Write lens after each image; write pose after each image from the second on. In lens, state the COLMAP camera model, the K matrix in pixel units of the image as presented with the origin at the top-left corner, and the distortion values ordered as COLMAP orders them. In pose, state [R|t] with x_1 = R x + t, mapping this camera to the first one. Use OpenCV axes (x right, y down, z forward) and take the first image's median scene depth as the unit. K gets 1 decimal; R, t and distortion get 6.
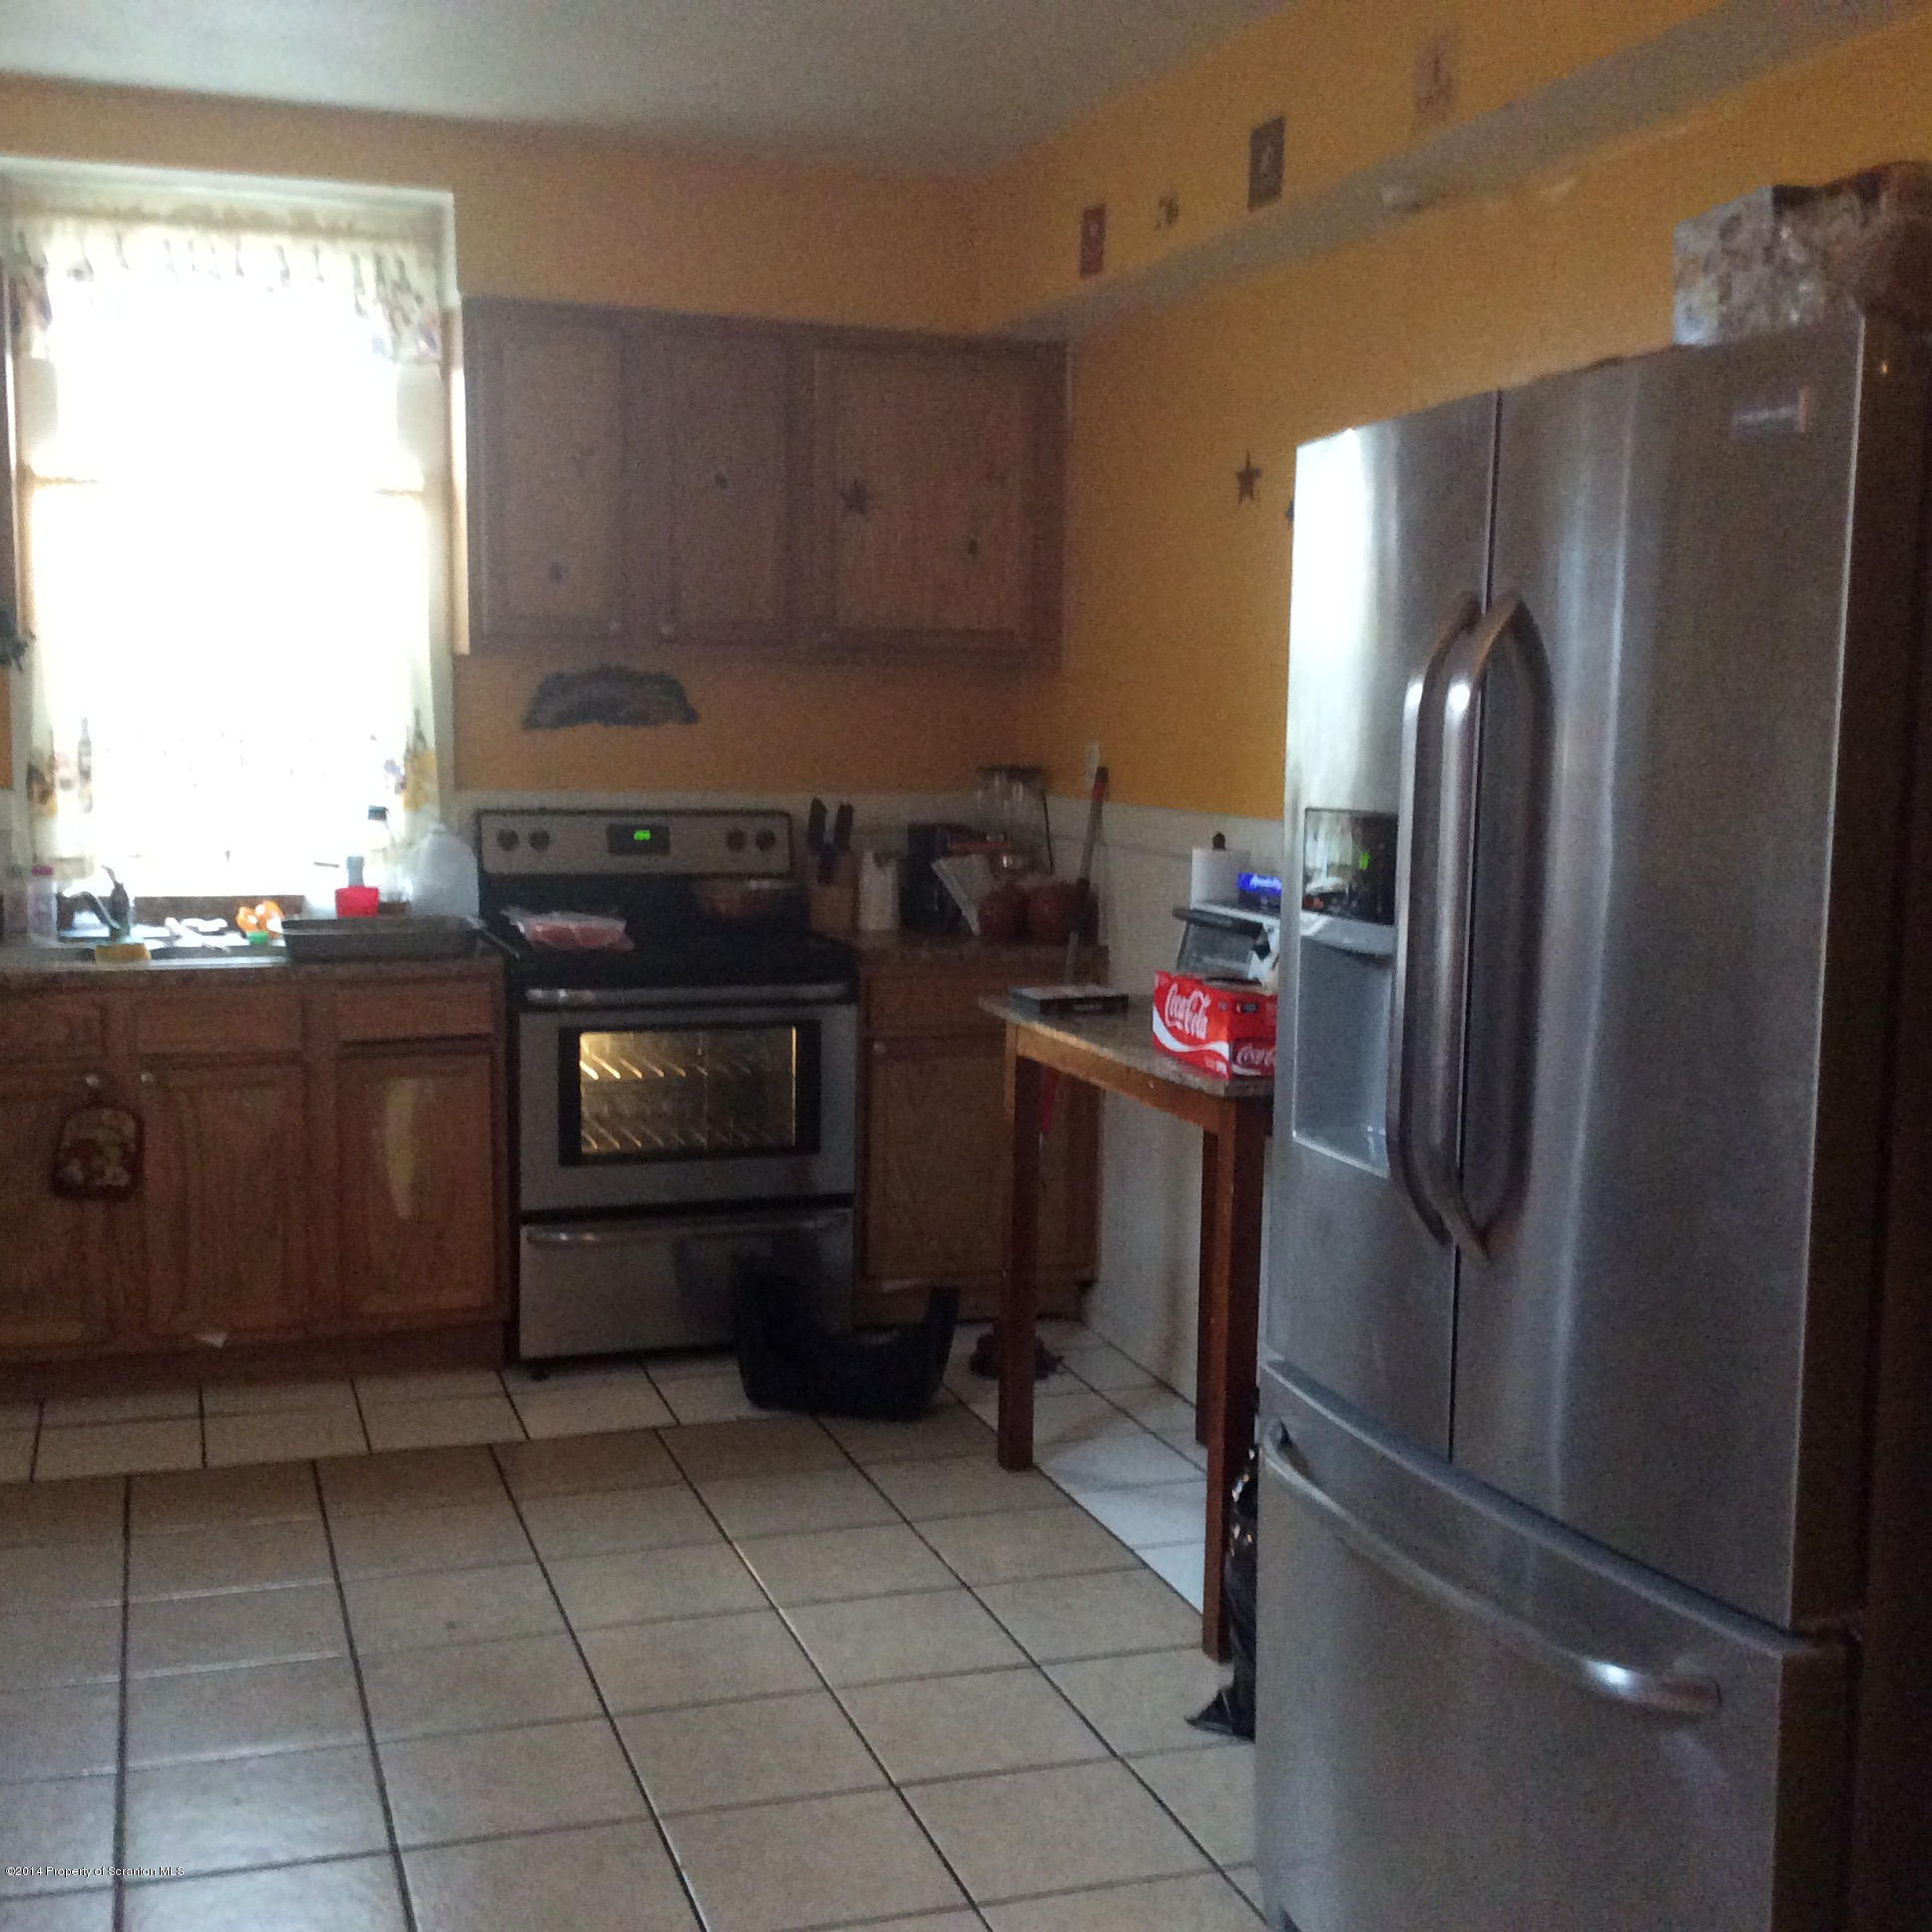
lens RADIAL K [[2565.3, 0, 966.0], [0, 2565.3, 966.0], [0, 0, 1]] dist [0.306964, -0.119236]
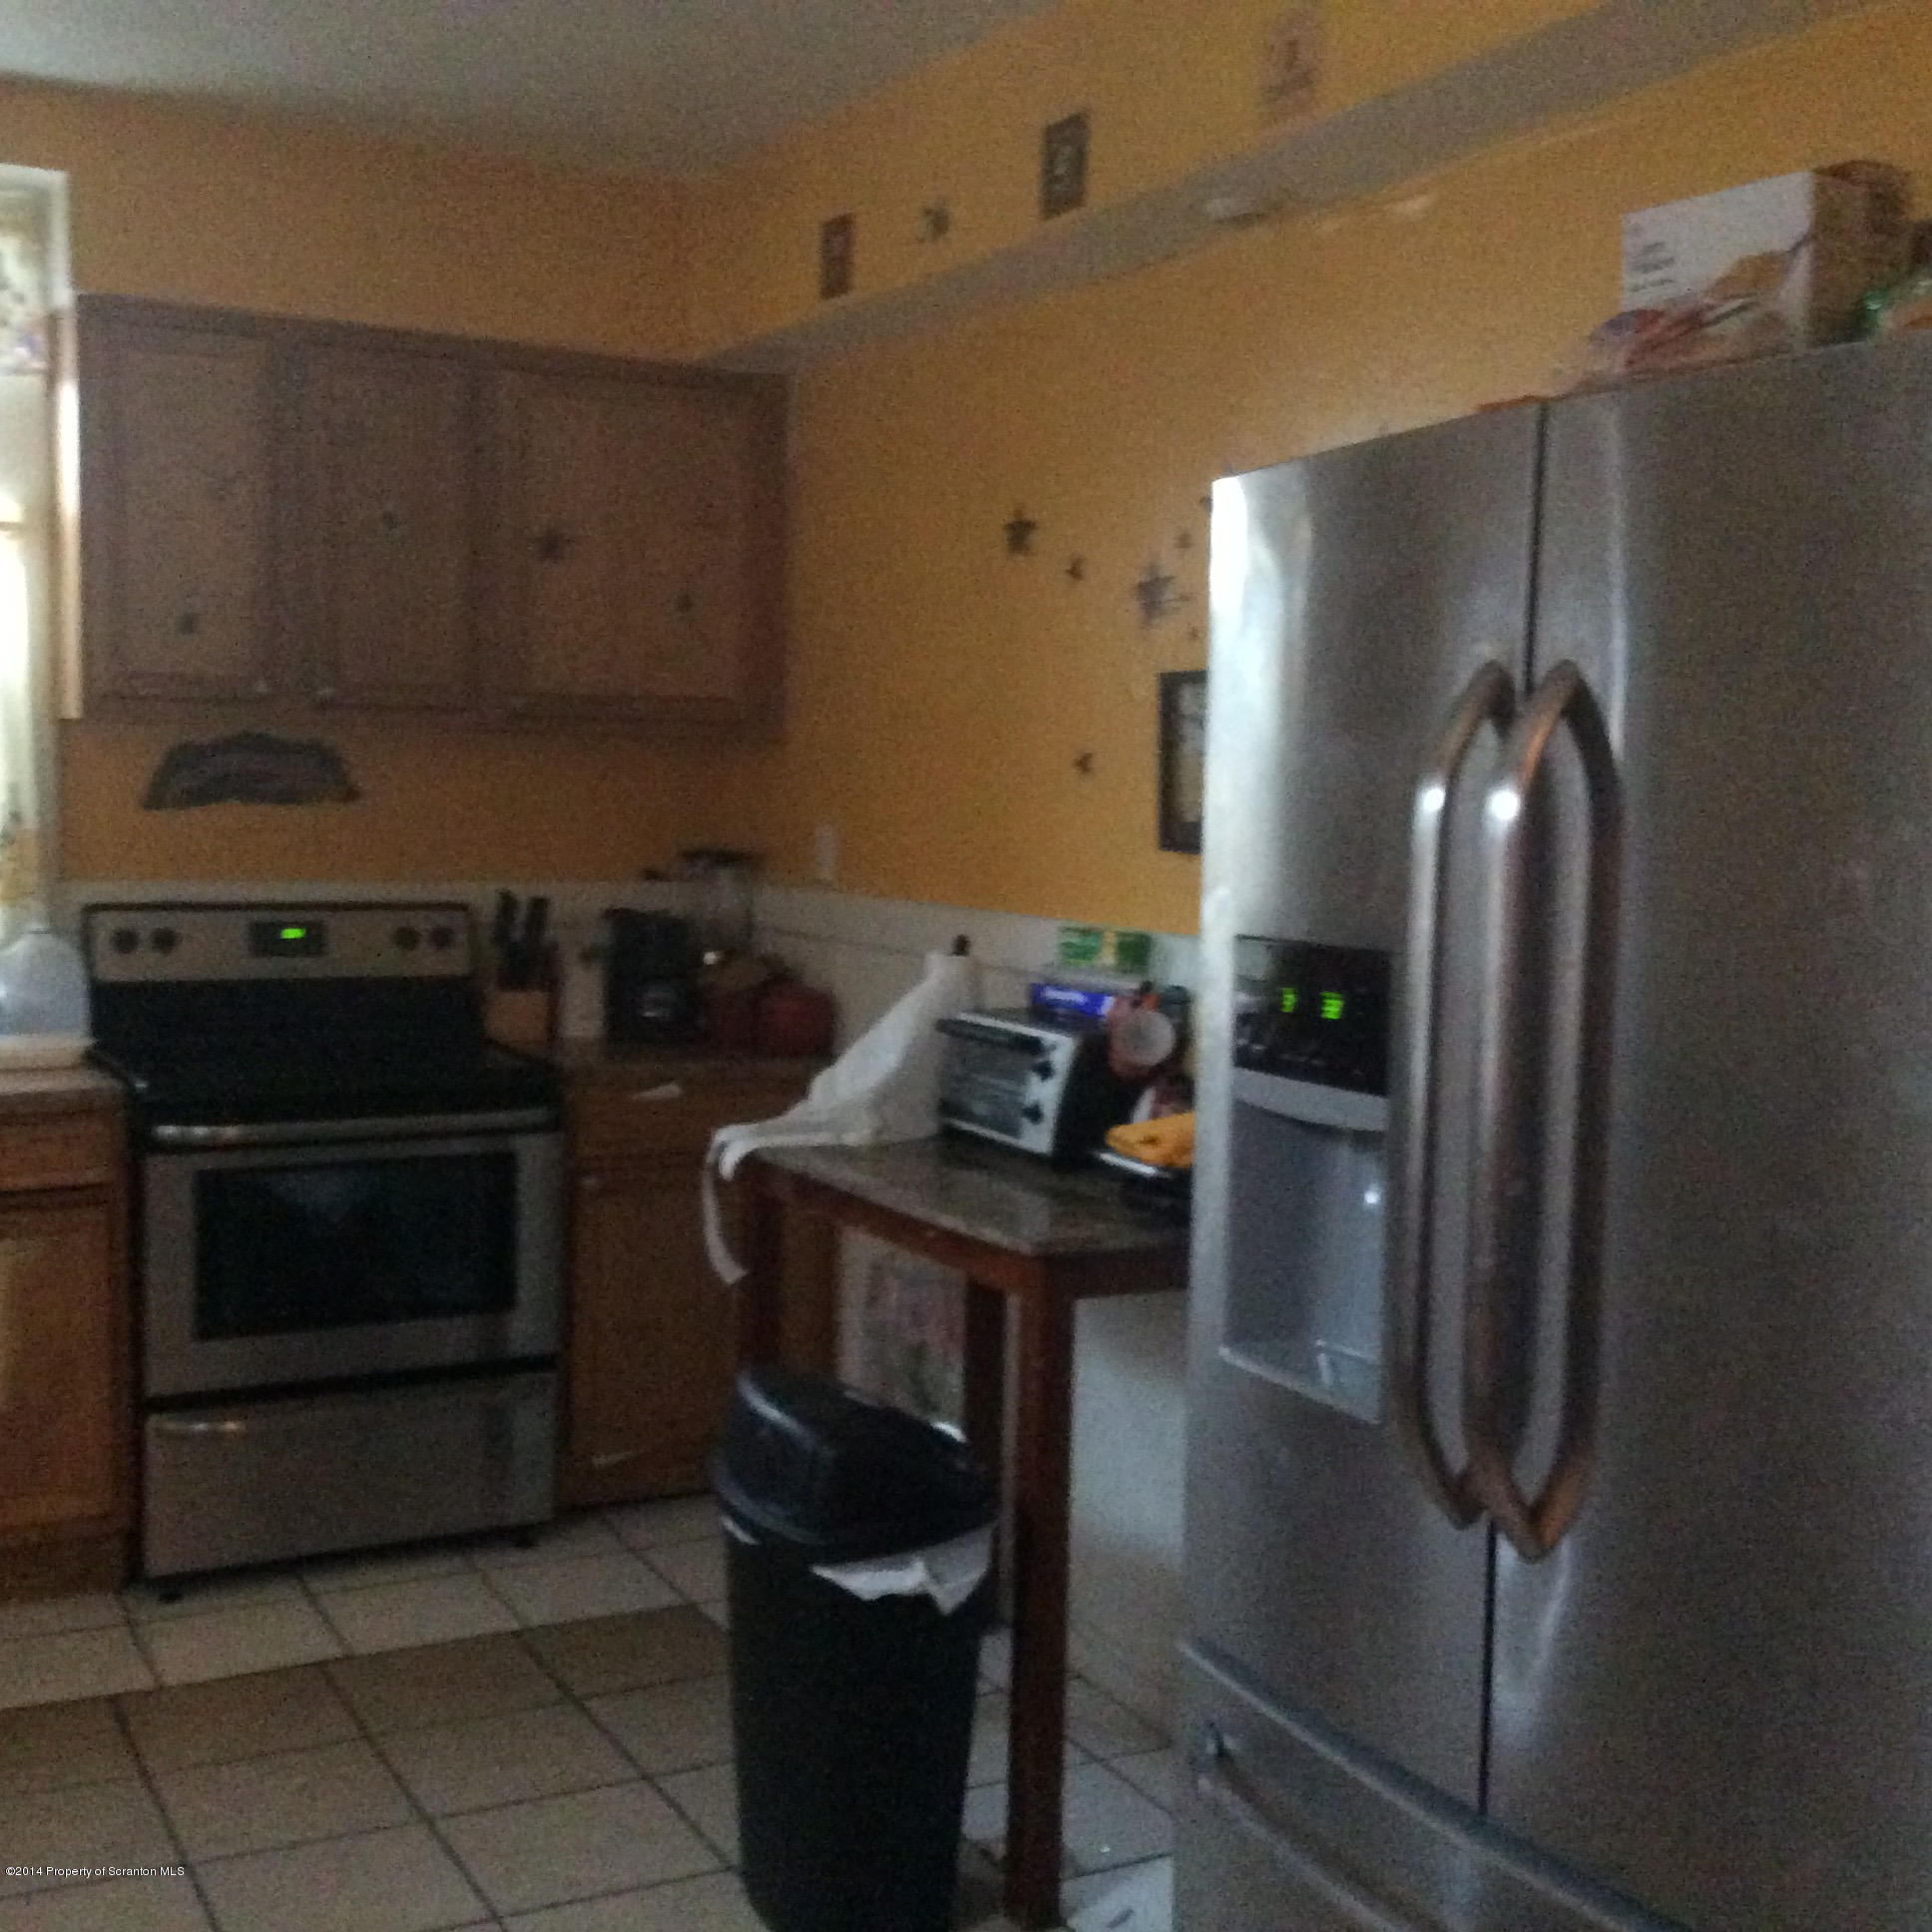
lens RADIAL K [[2613.0, 0, 964.9], [0, 2613.0, 991.3], [0, 0, 1]] dist [0.240630, -0.327372]
pose [[0.989773, -0.006394, 0.142511, -0.034309], [0.008843, 0.999824, -0.016554, -0.016982], [-0.142380, 0.017645, 0.989655, 0.119860]]
